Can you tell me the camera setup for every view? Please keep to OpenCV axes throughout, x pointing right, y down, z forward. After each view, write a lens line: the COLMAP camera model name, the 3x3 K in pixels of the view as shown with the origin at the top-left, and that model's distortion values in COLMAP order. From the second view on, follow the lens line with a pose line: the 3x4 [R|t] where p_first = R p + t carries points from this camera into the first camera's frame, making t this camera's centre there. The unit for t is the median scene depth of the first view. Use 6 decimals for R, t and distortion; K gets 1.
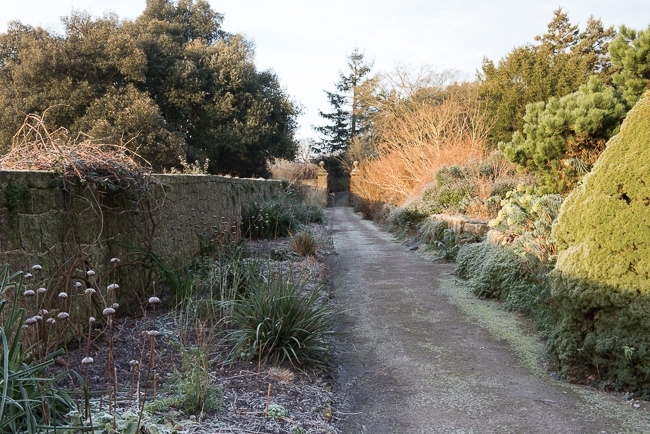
lens RADIAL K [[712.3, 0, 324.7], [0, 712.3, 216.4], [0, 0, 1]] dist [0.005059, 0.000000]
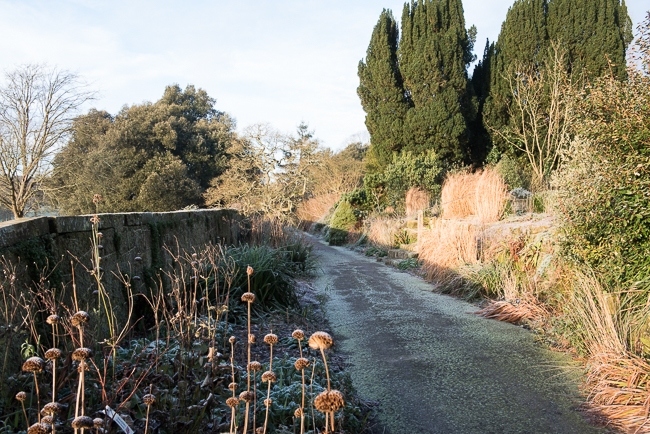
lens RADIAL K [[656.7, 0, 325.1], [0, 656.7, 217.6], [0, 0, 1]] dist [0.004749, 0.000000]
pose [[0.996850, 0.020927, 0.076498, -0.015220], [-0.017926, 0.999051, -0.039702, 0.026040], [-0.077256, 0.038205, 0.996279, -0.530764]]
